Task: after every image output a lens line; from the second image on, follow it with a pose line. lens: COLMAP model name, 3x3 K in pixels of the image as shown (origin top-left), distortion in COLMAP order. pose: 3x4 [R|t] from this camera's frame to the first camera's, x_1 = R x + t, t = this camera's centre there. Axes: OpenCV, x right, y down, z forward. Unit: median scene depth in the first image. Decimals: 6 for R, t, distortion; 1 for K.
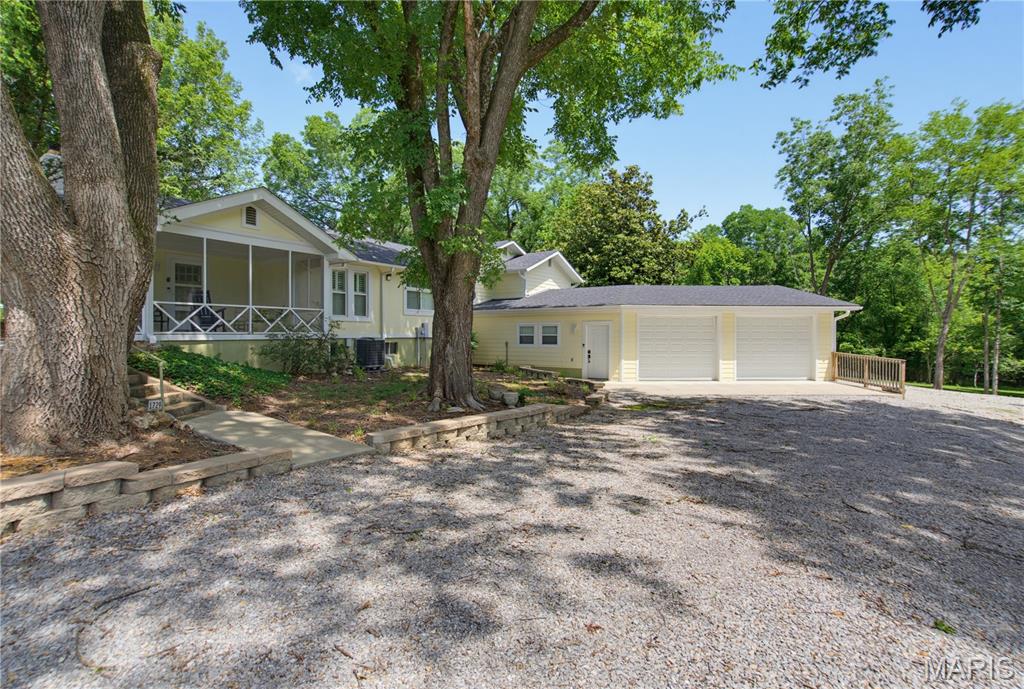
lens RADIAL K [[466.5, 0, 511.7], [0, 466.5, 342.5], [0, 0, 1]] dist [-0.002662, 0.000971]
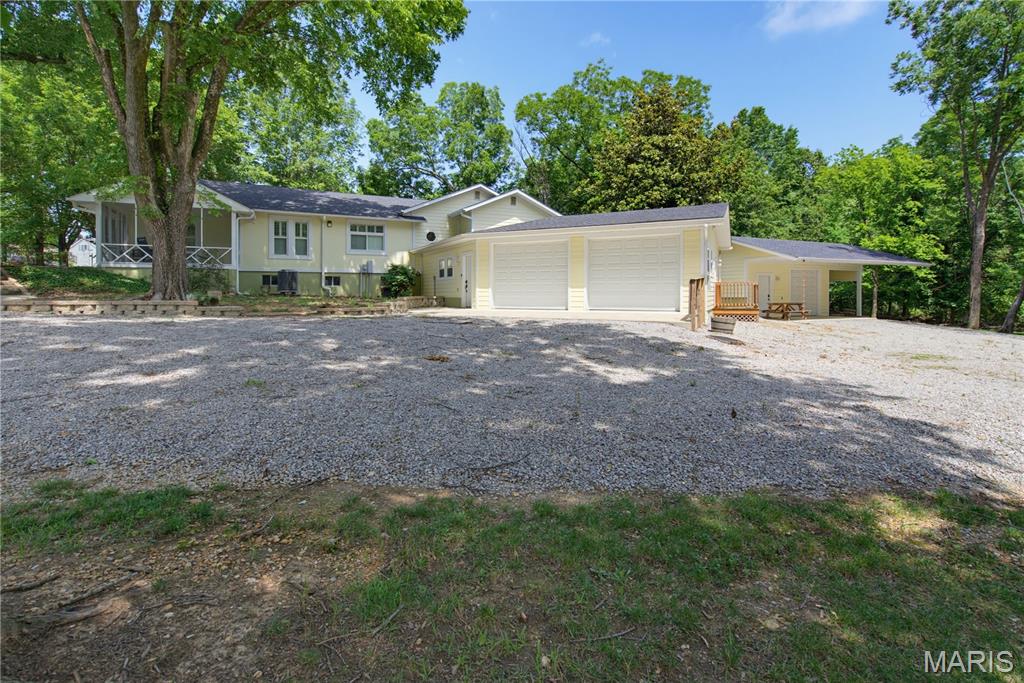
lens RADIAL K [[466.5, 0, 503.3], [0, 466.5, 297.5], [0, 0, 1]] dist [-0.002662, 0.000971]
pose [[0.873227, 0.003636, -0.487301, 0.807301], [-0.006695, 0.999967, -0.004534, 0.063858], [0.487269, 0.007222, 0.873222, 0.133769]]
